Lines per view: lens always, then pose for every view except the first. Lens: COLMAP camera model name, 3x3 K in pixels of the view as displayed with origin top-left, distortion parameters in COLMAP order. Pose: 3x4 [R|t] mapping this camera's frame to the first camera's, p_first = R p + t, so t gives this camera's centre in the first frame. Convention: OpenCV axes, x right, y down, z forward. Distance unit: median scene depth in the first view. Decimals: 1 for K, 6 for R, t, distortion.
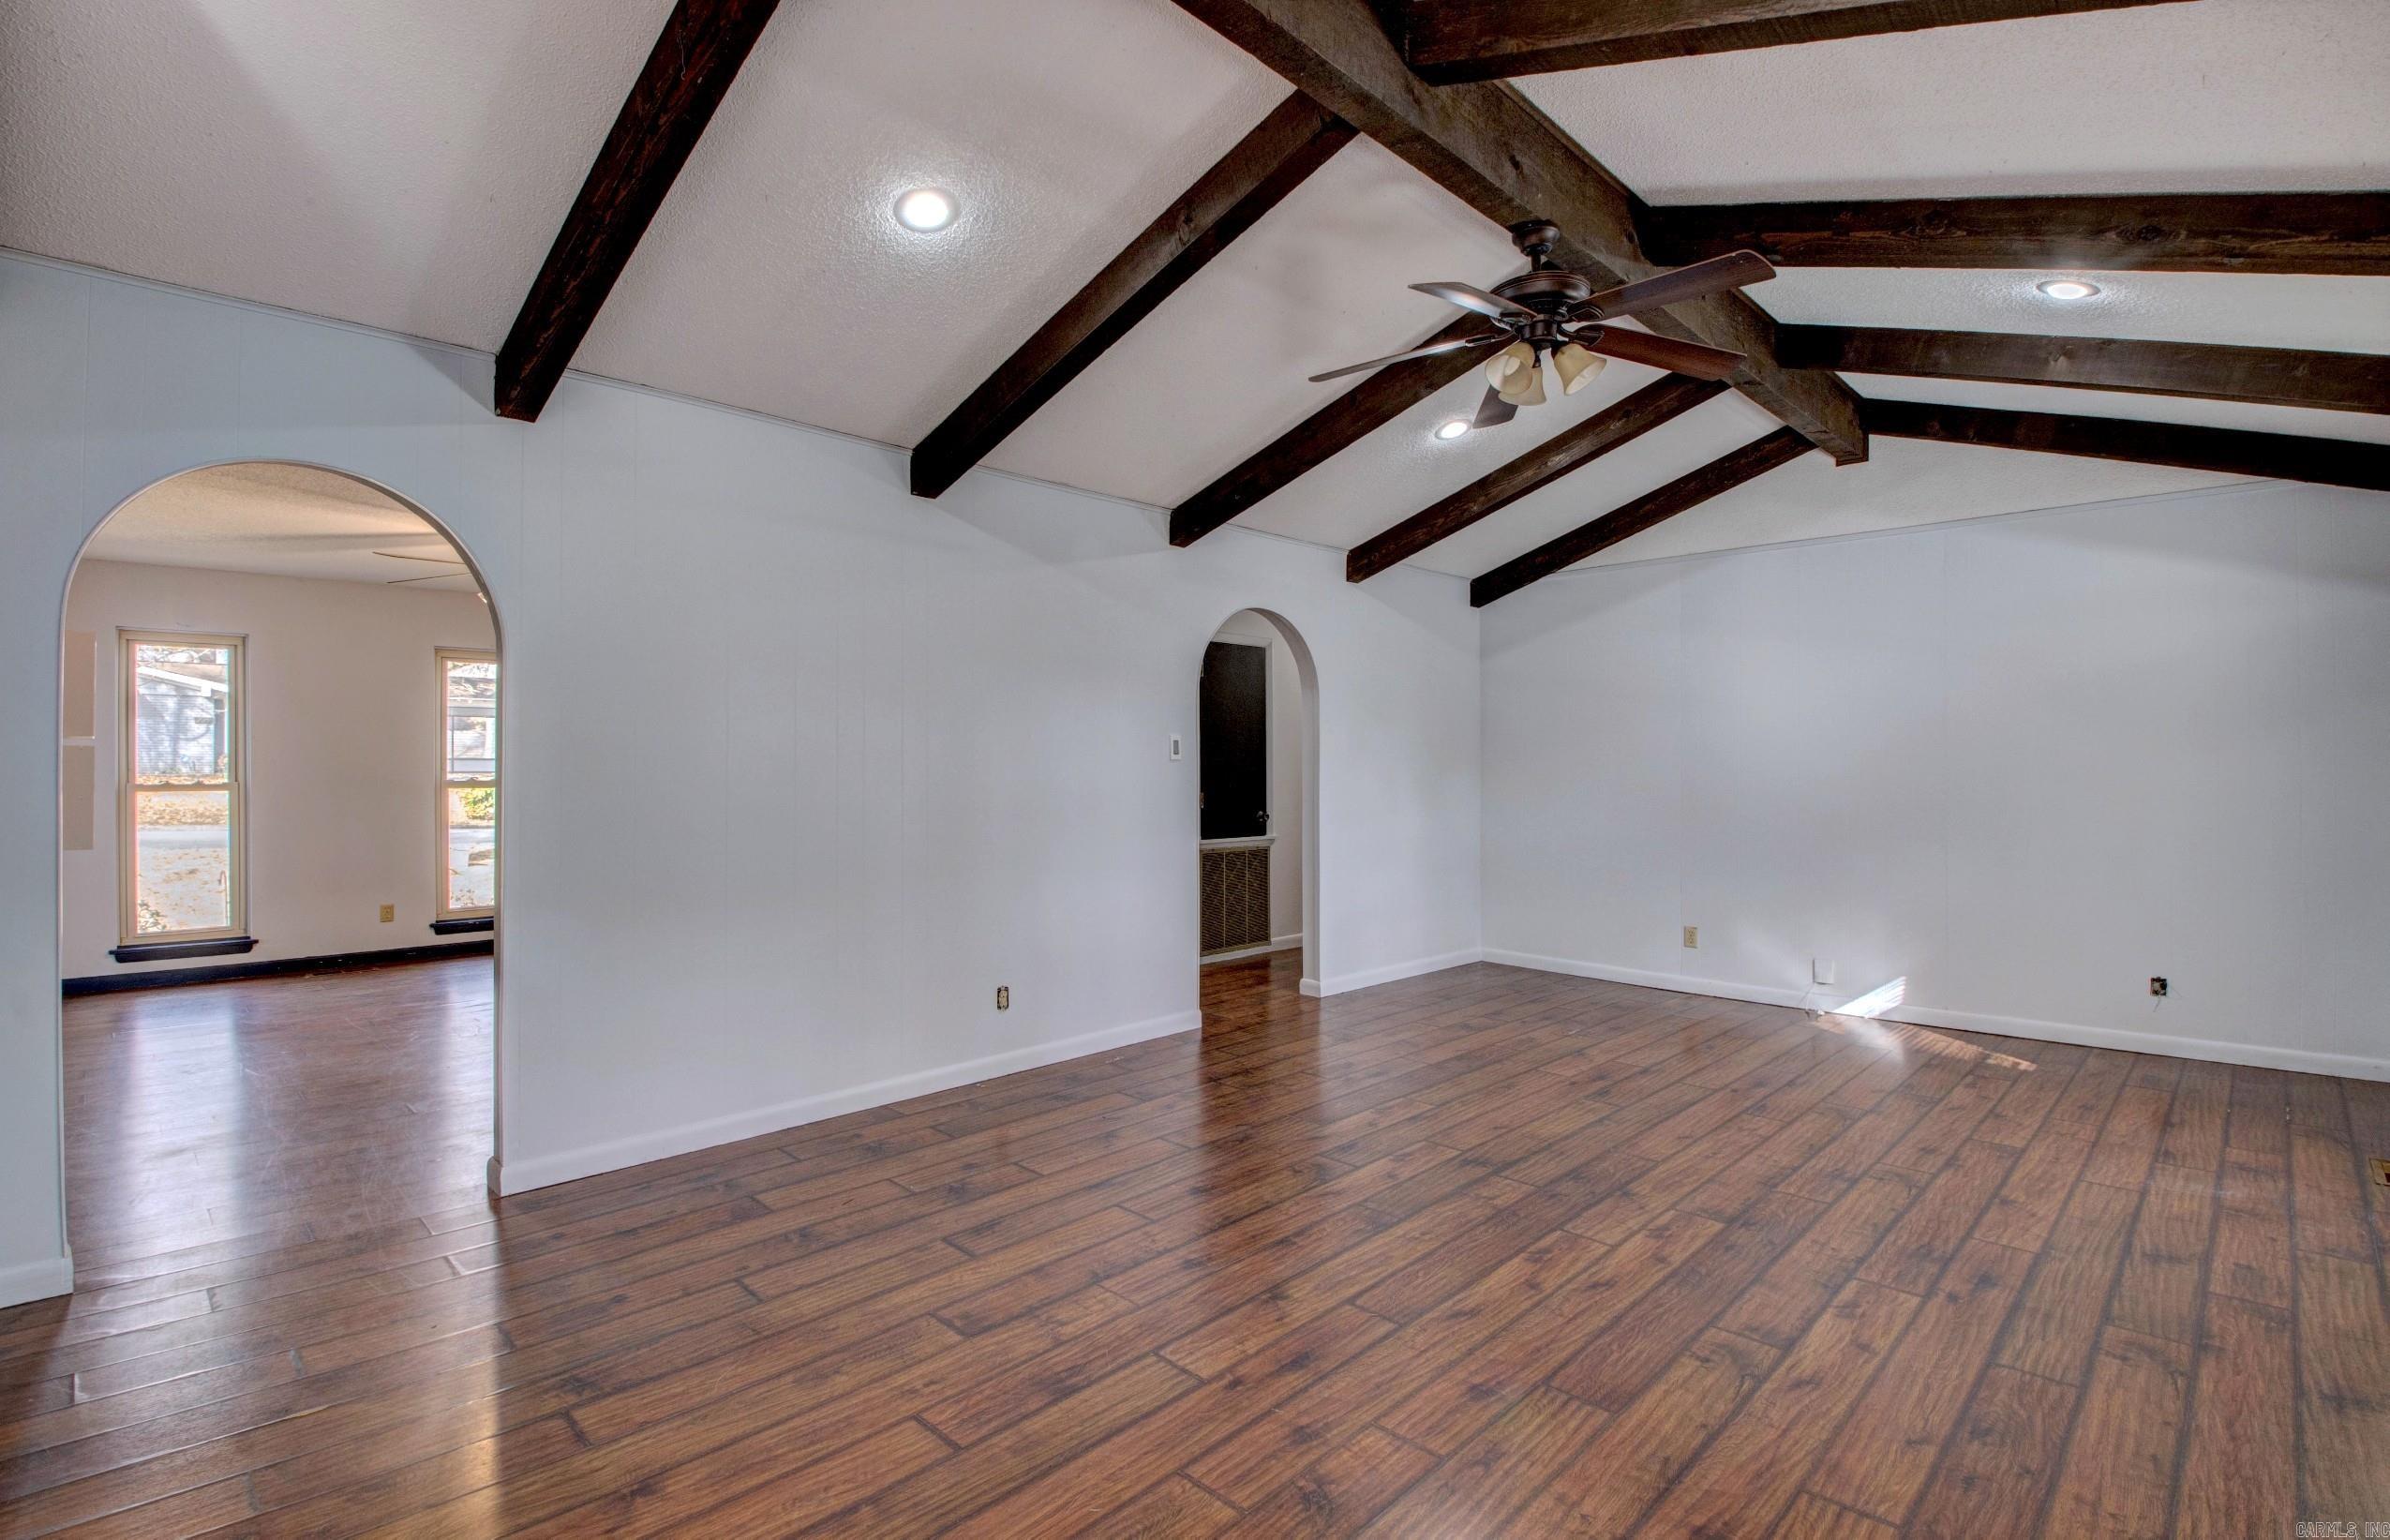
lens RADIAL K [[1113.1, 0, 1194.3], [0, 1113.1, 743.6], [0, 0, 1]] dist [0.011724, -0.022612]
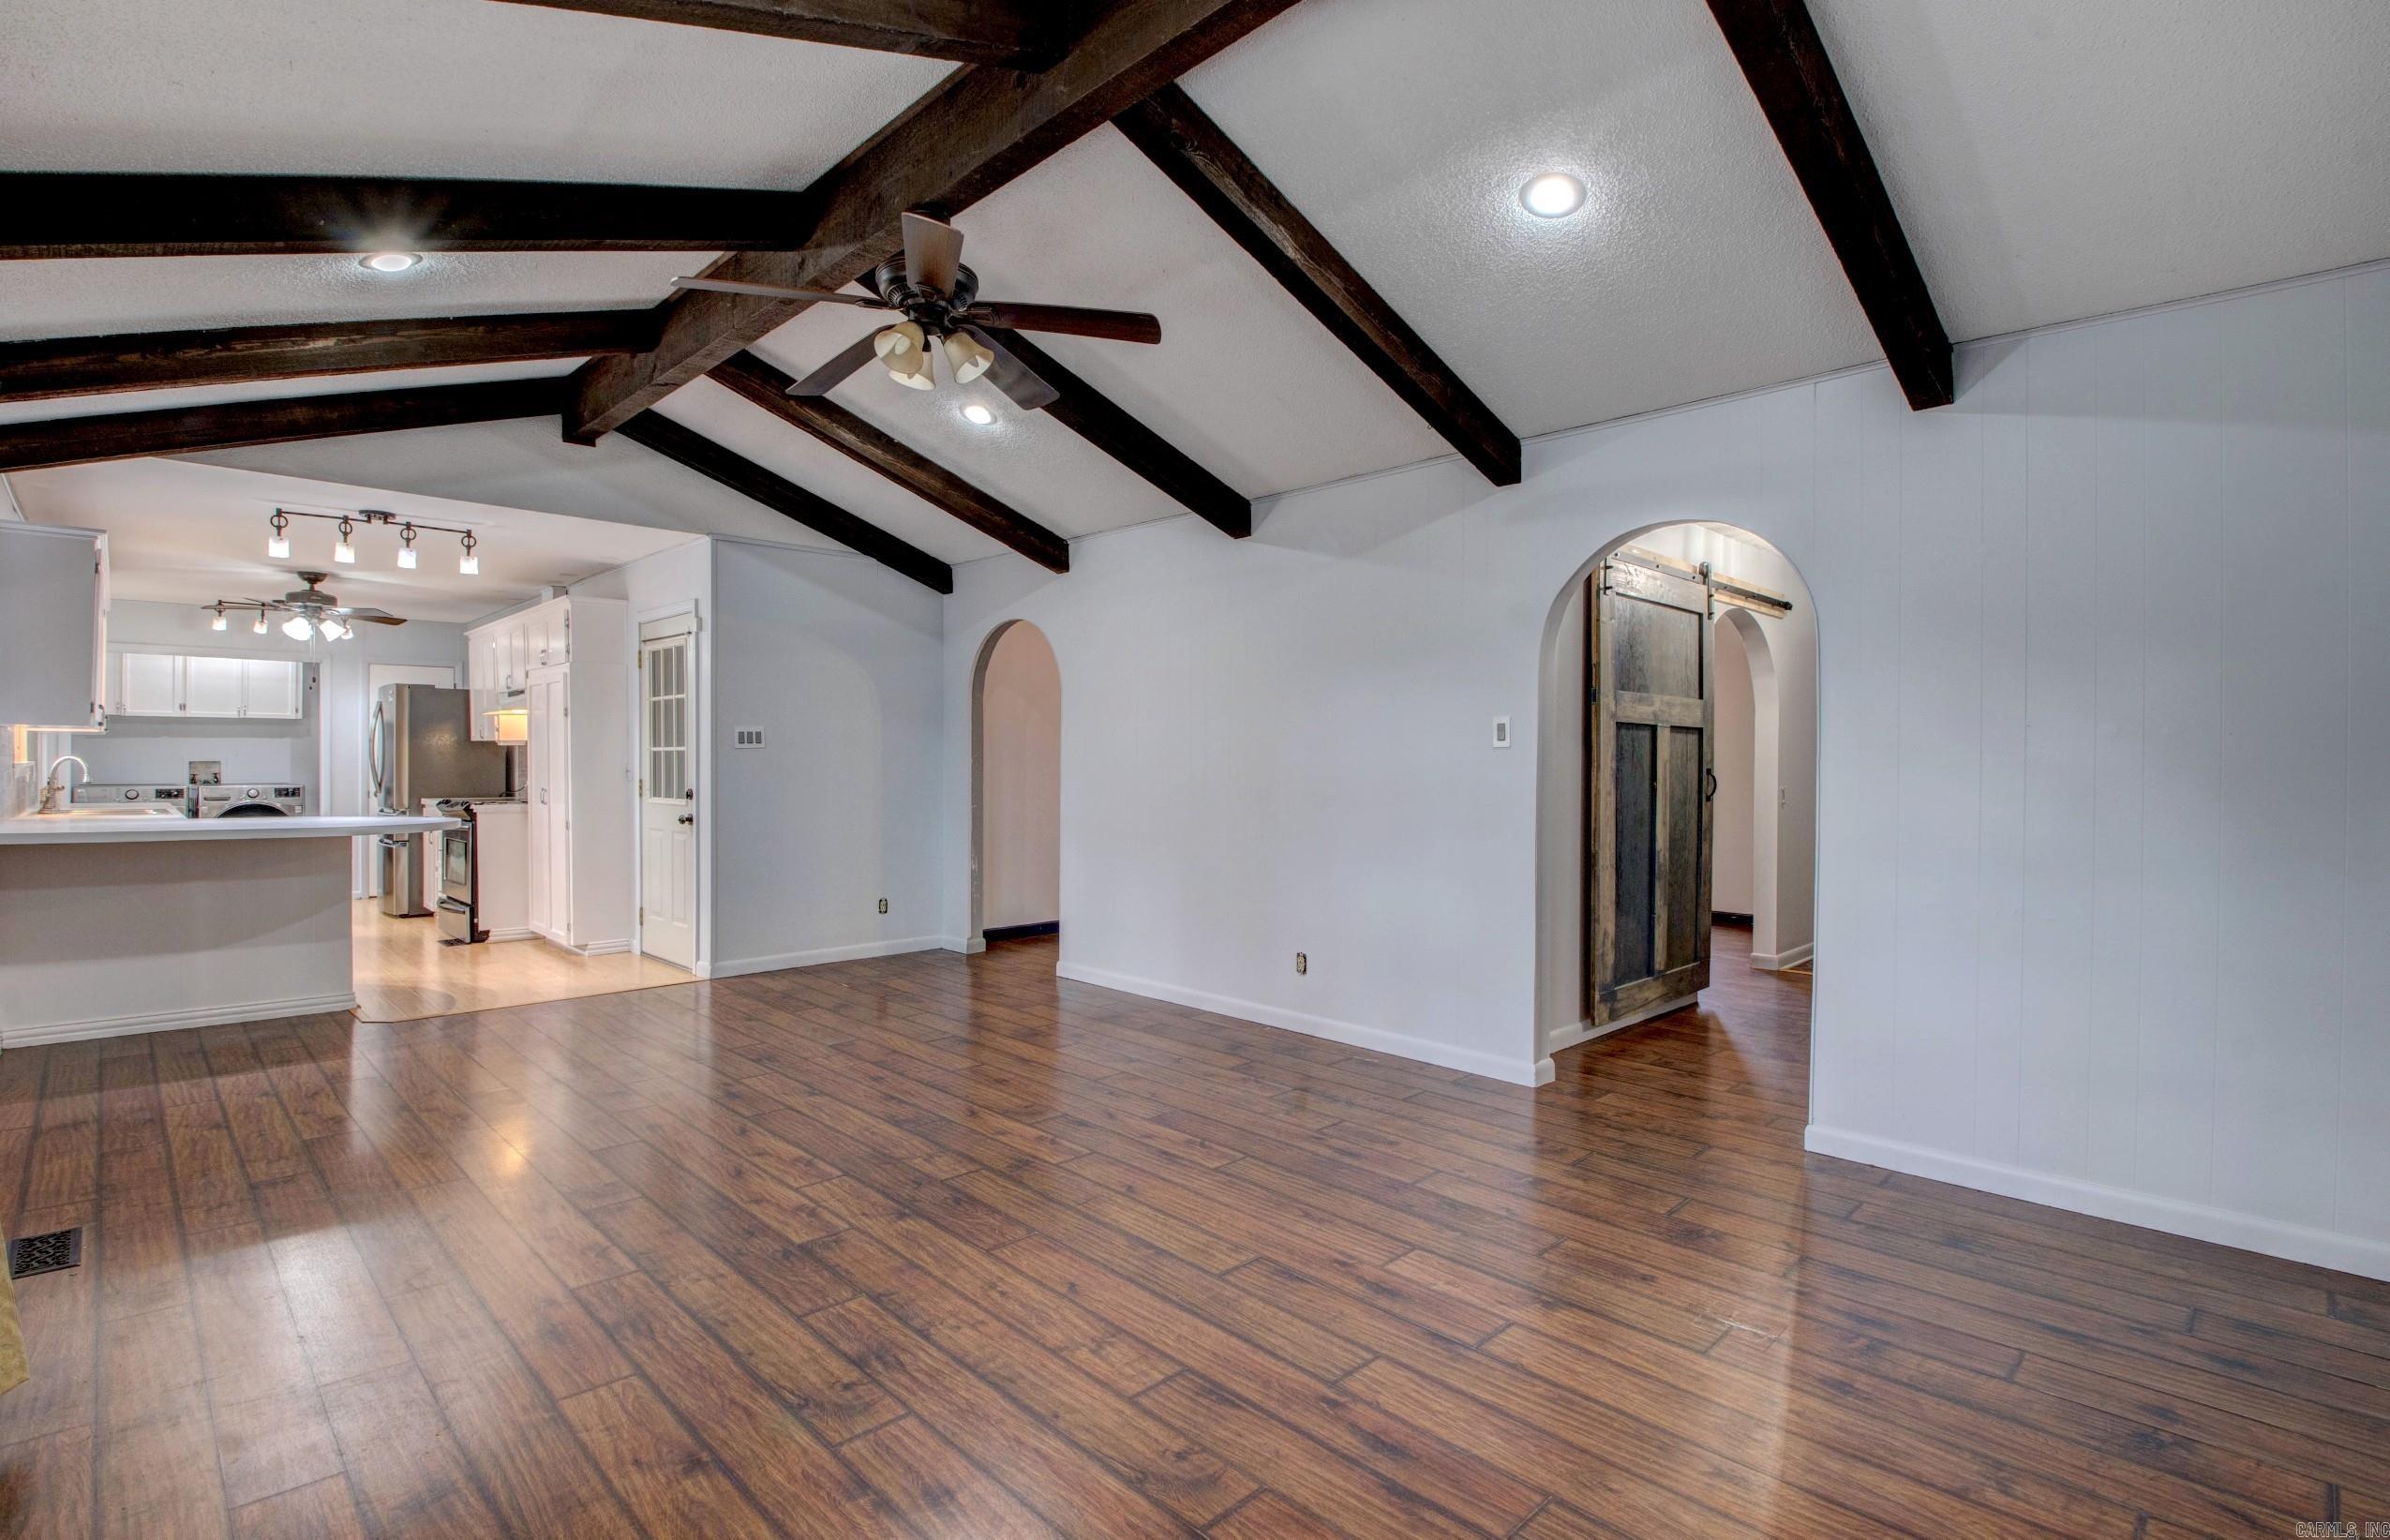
lens RADIAL K [[1113.1, 0, 1193.7], [0, 1113.1, 769.6], [0, 0, 1]] dist [0.011724, -0.022612]
pose [[-0.017756, 0.010215, -0.999790, 1.180621], [0.015763, 0.999826, 0.009936, 0.025705], [0.999718, -0.015584, -0.017914, 1.142628]]
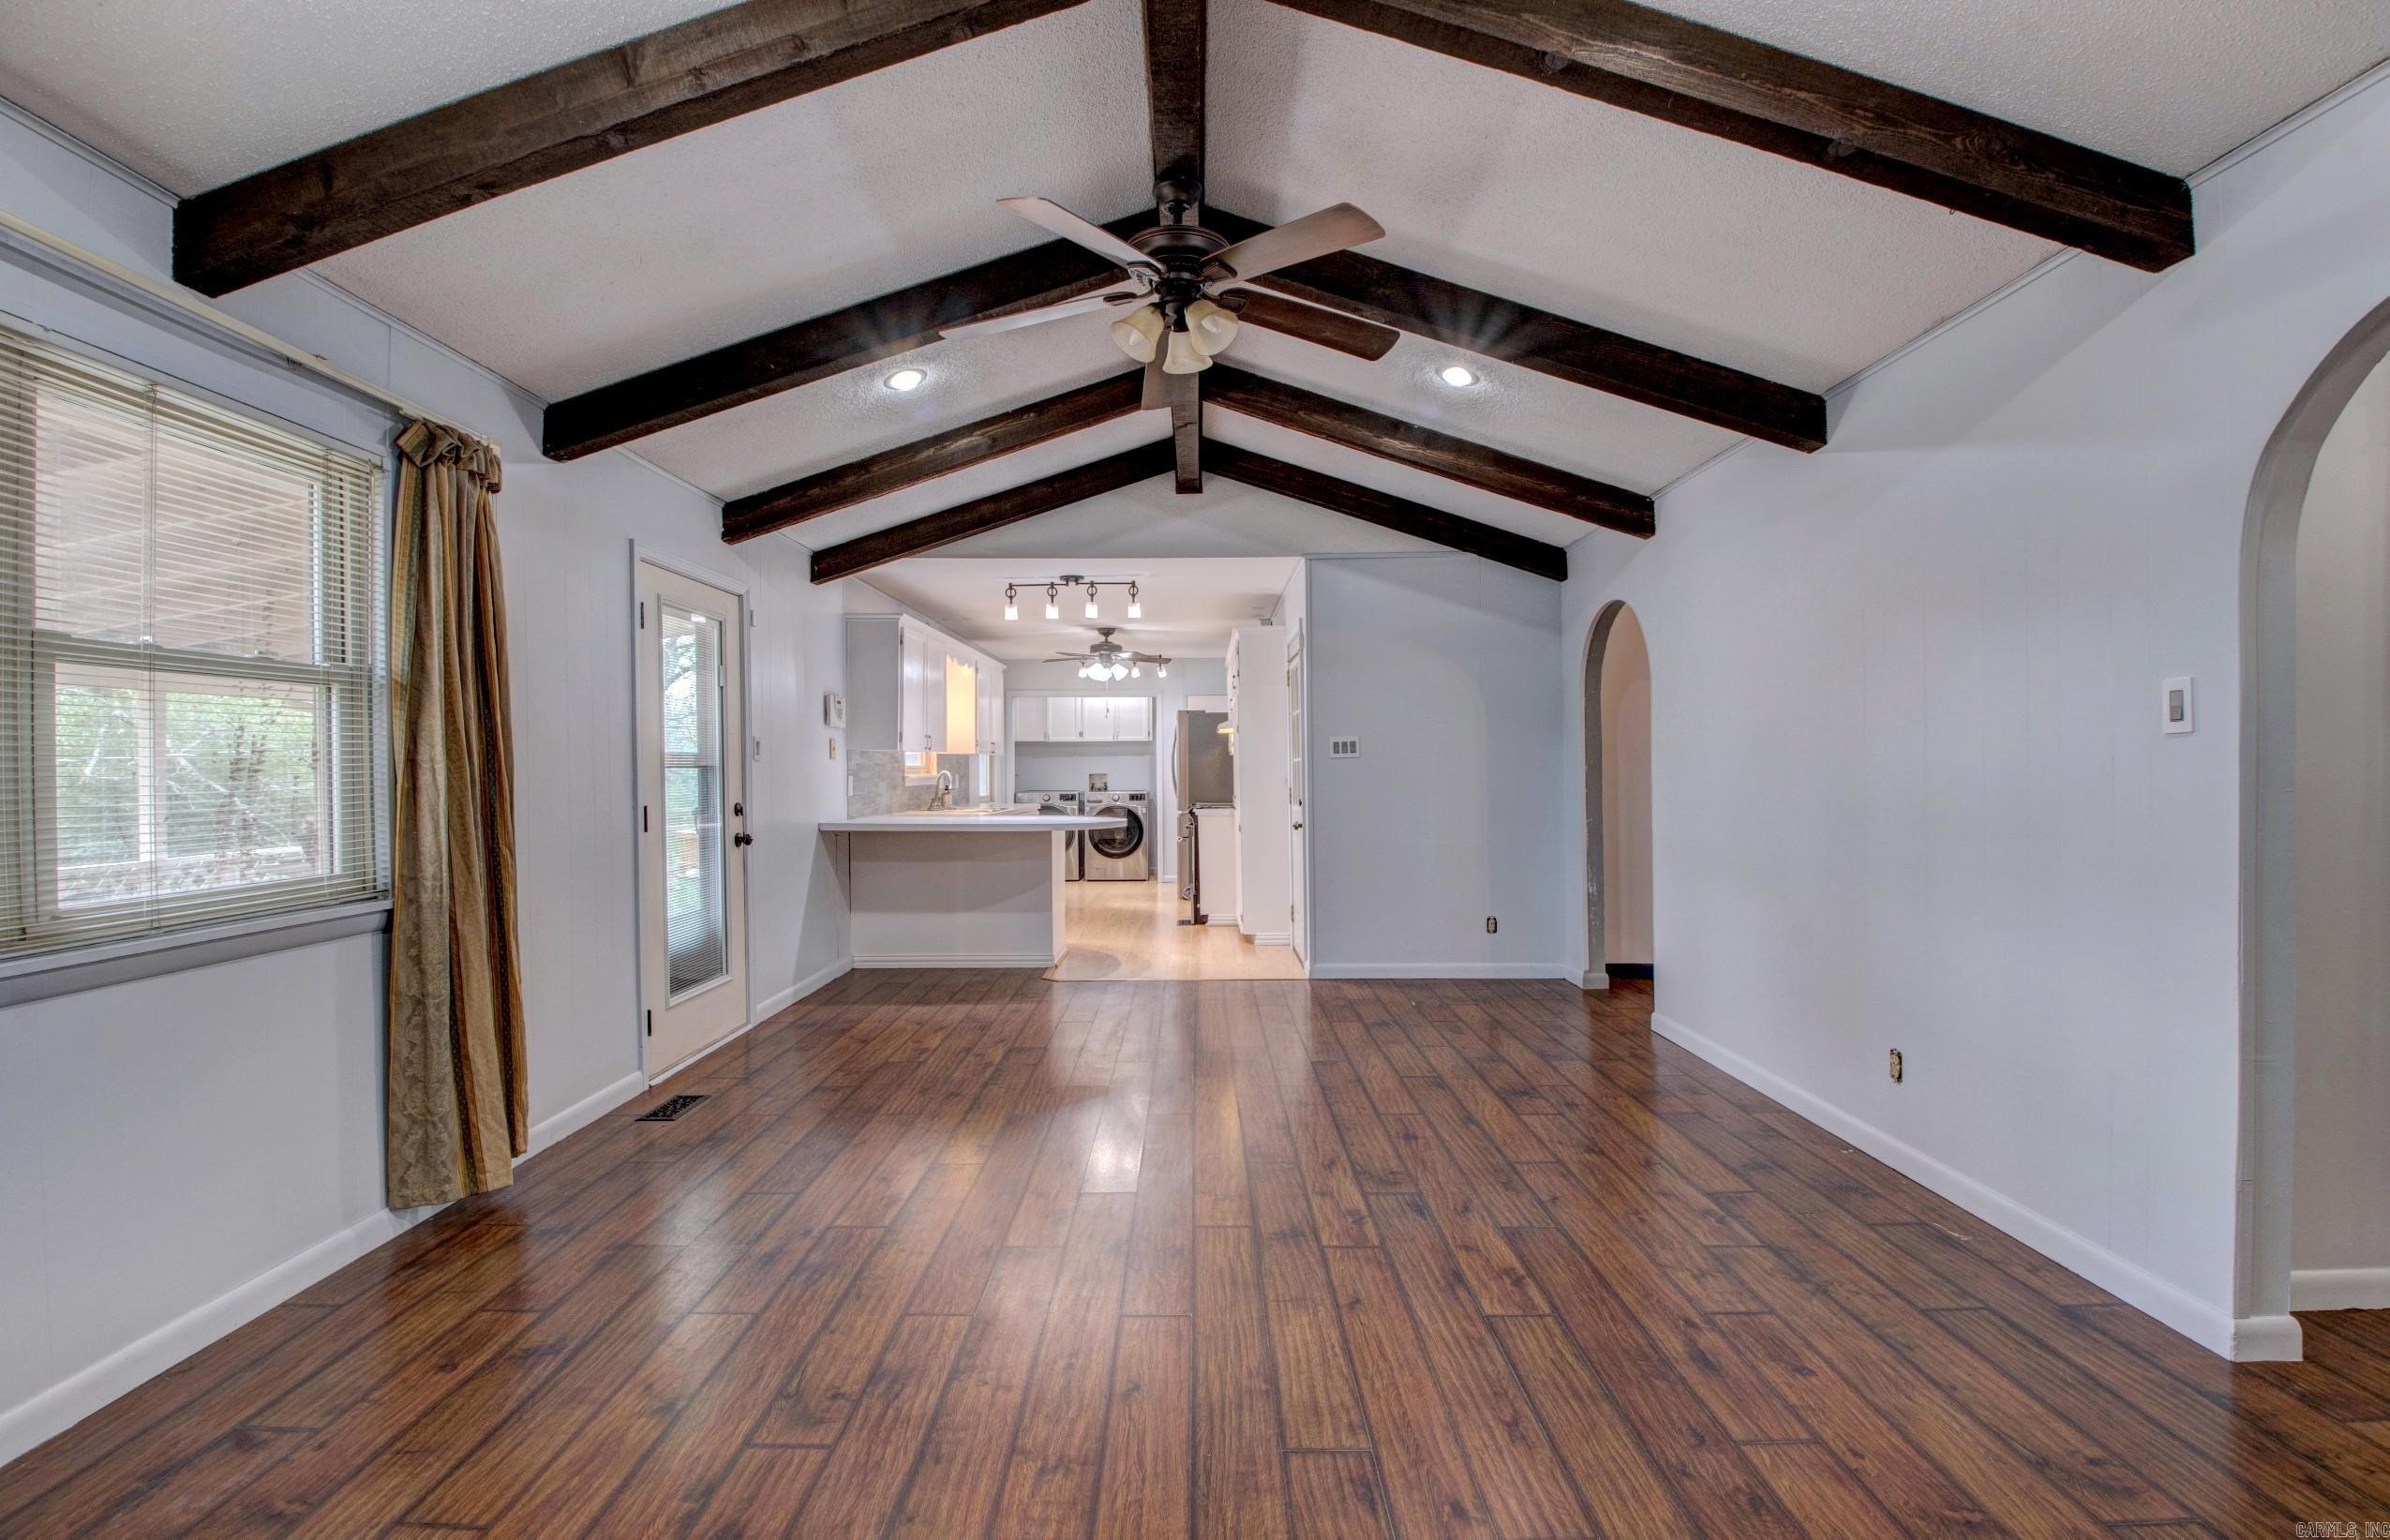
lens RADIAL K [[1113.1, 0, 1189.2], [0, 1113.1, 755.3], [0, 0, 1]] dist [0.011724, -0.022612]
pose [[-0.719827, -0.003216, -0.694146, 0.862099], [0.021970, 0.999383, -0.027413, 0.038177], [0.693806, -0.034982, -0.719312, 1.519982]]
